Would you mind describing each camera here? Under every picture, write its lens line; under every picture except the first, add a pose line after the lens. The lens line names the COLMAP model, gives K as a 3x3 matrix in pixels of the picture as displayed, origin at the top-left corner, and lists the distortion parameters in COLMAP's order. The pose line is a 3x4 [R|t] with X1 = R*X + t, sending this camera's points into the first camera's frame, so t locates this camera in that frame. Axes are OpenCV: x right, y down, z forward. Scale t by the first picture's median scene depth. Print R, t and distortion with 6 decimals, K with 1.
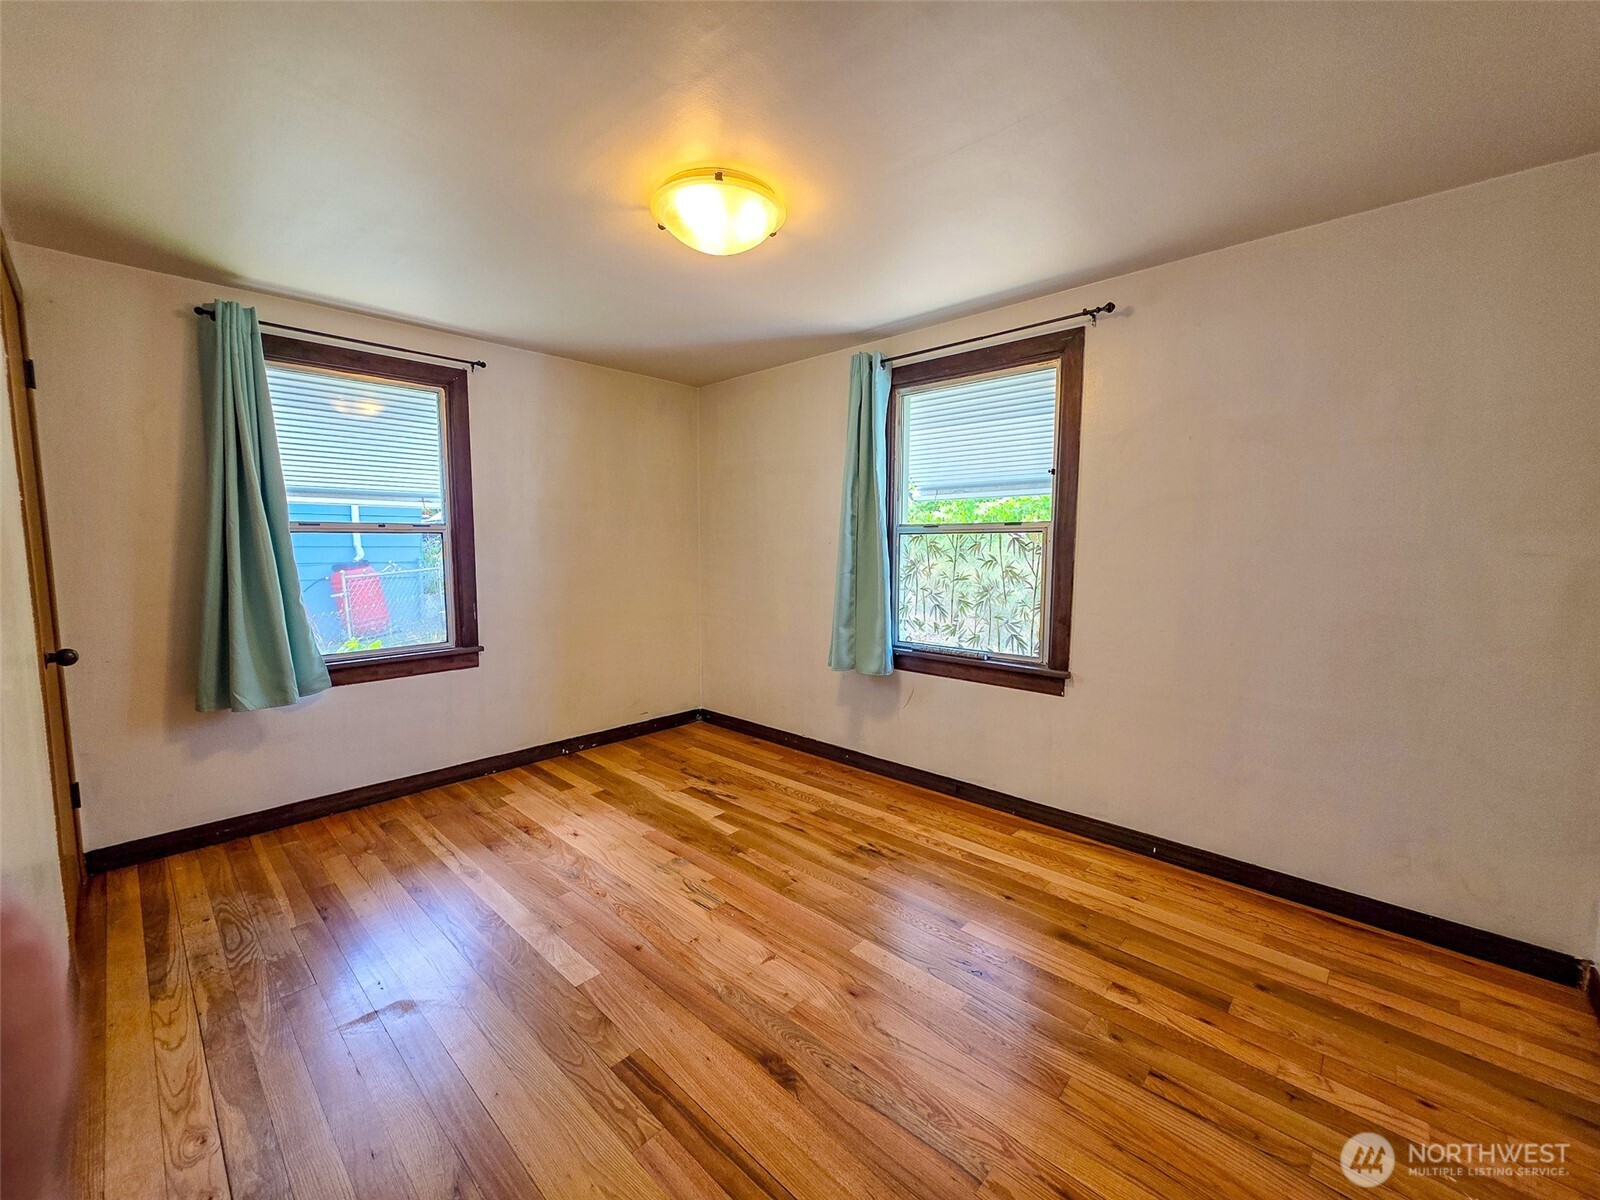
lens RADIAL K [[642.5, 0, 788.4], [0, 642.5, 603.9], [0, 0, 1]] dist [-0.001013, -0.000212]
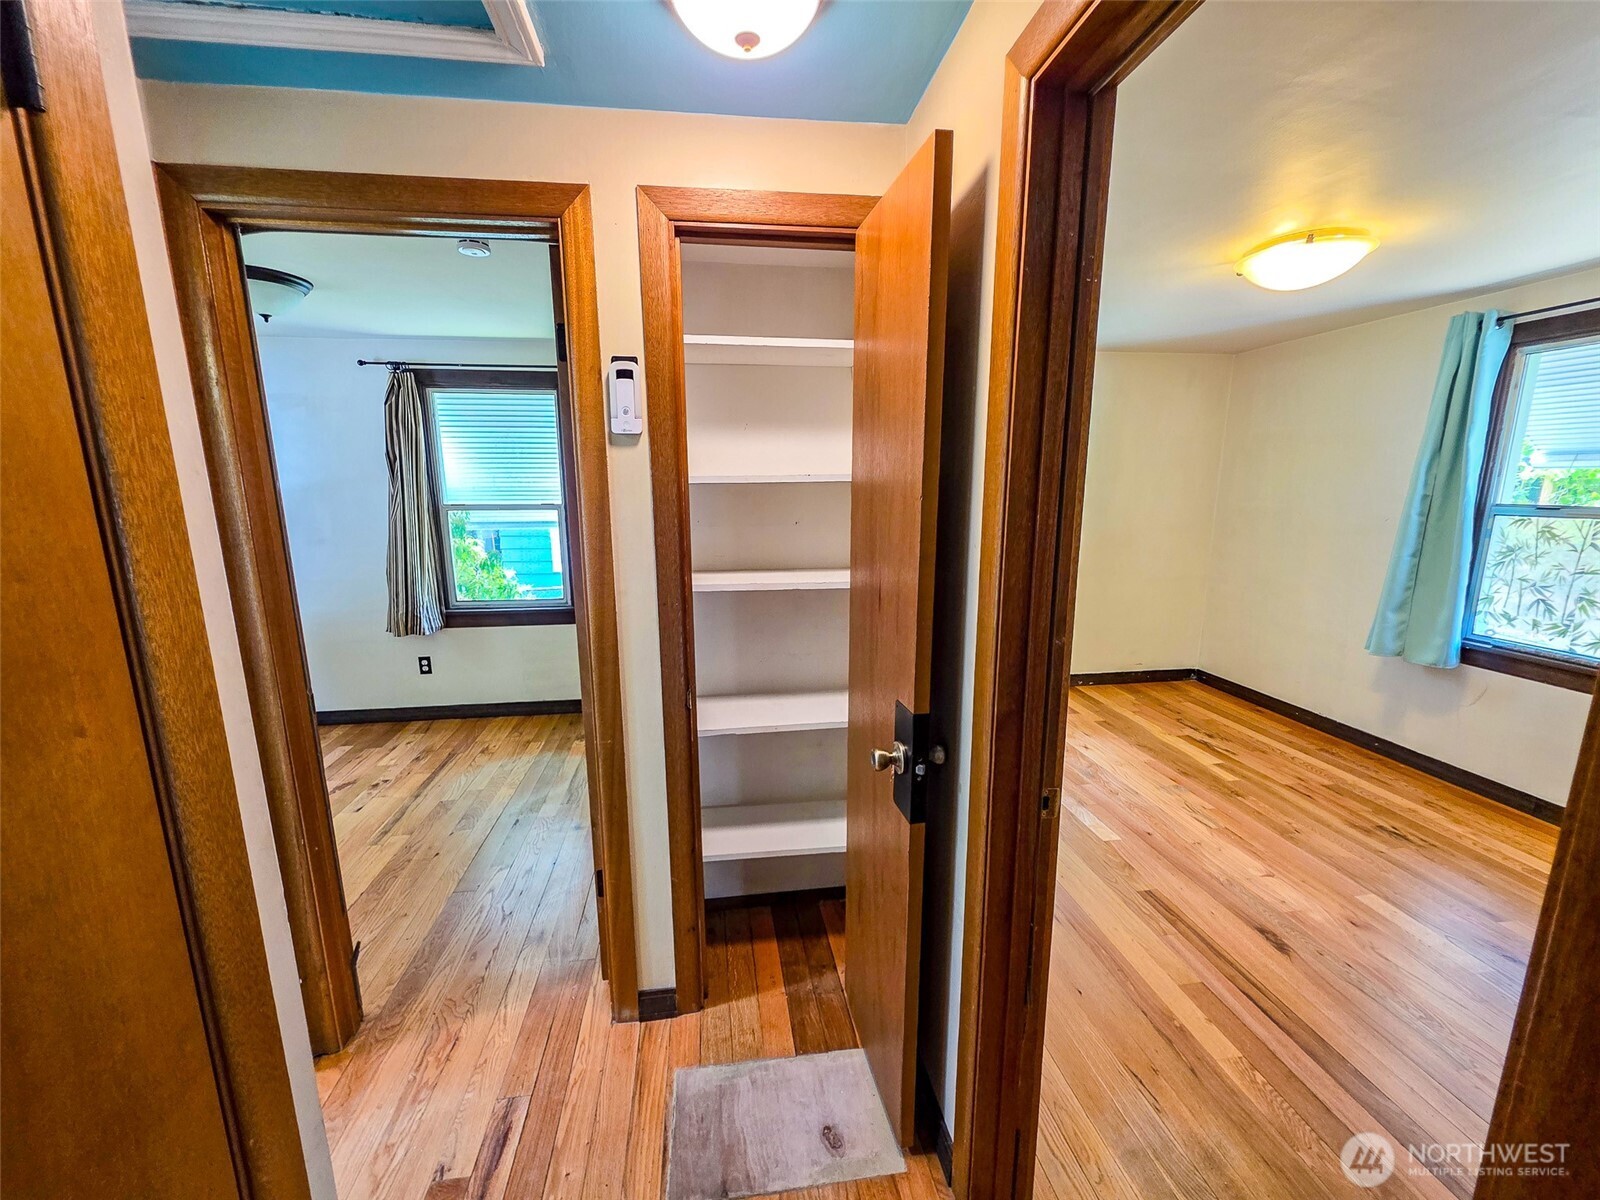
lens RADIAL K [[642.5, 0, 788.4], [0, 642.5, 603.9], [0, 0, 1]] dist [-0.001013, -0.000212]
pose [[0.778901, 0.110803, -0.617282, -0.027877], [-0.049893, 0.992097, 0.115126, -0.042247], [0.625160, -0.058873, 0.778273, -0.324758]]
